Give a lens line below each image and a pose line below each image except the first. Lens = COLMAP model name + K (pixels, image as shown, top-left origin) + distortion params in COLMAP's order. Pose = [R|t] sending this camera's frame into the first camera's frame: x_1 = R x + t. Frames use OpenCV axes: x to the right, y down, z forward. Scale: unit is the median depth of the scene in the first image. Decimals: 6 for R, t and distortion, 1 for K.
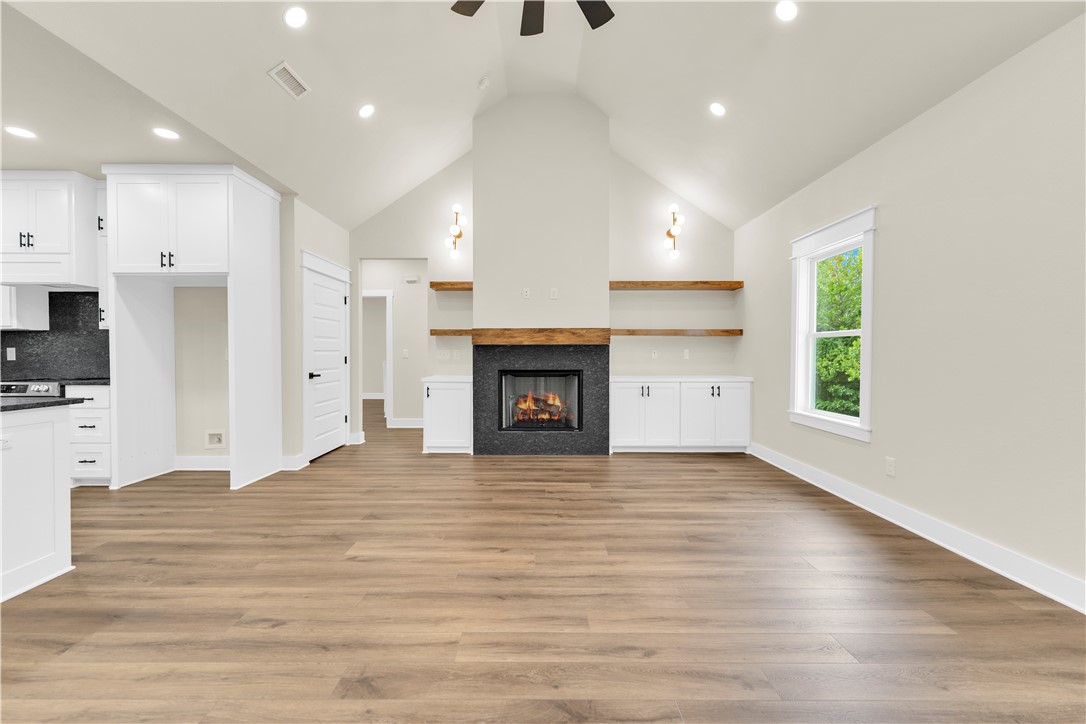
lens RADIAL K [[448.3, 0, 538.4], [0, 448.3, 361.5], [0, 0, 1]] dist [0.002528, 0.000217]
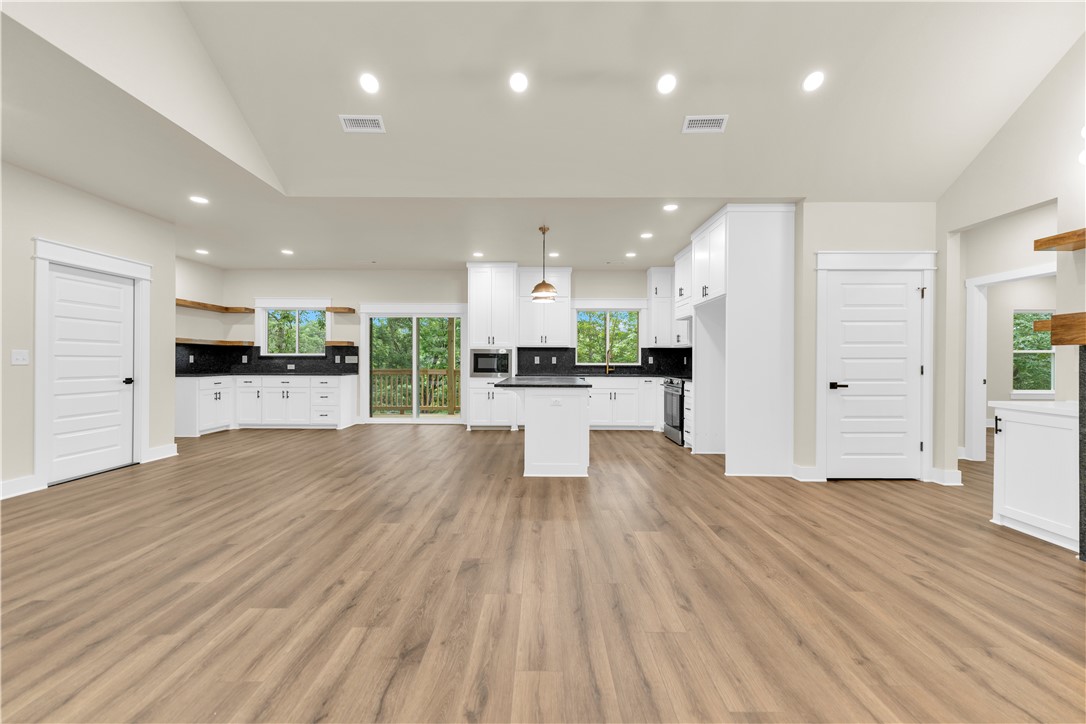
lens RADIAL K [[438.1, 0, 541.6], [0, 438.1, 361.1], [0, 0, 1]] dist [0.003080, 0.000133]
pose [[-0.001937, 0.001960, -0.999996, 0.453987], [-0.022178, 0.999752, 0.002003, -0.008194], [0.999752, 0.022182, -0.001893, 0.476205]]
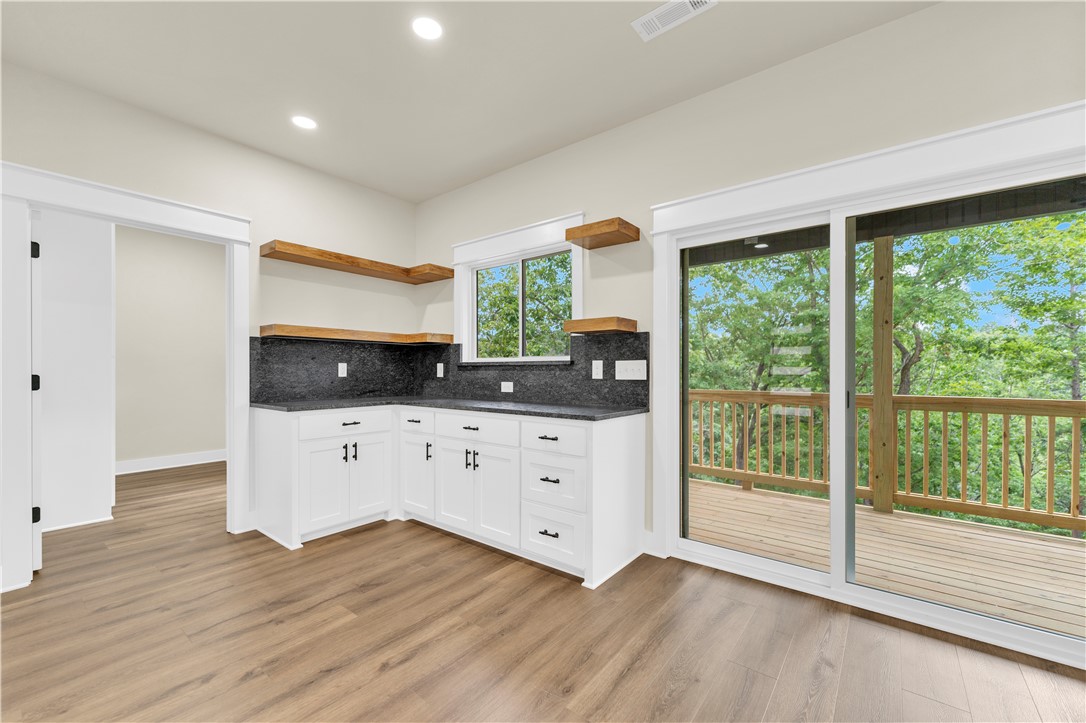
lens RADIAL K [[439.0, 0, 539.9], [0, 439.0, 364.8], [0, 0, 1]] dist [0.002059, 0.000105]
pose [[-0.624246, -0.009953, -0.781165, -0.835865], [-0.015267, 0.999883, -0.000539, 0.001786], [0.781079, 0.011589, -0.624325, -0.040636]]
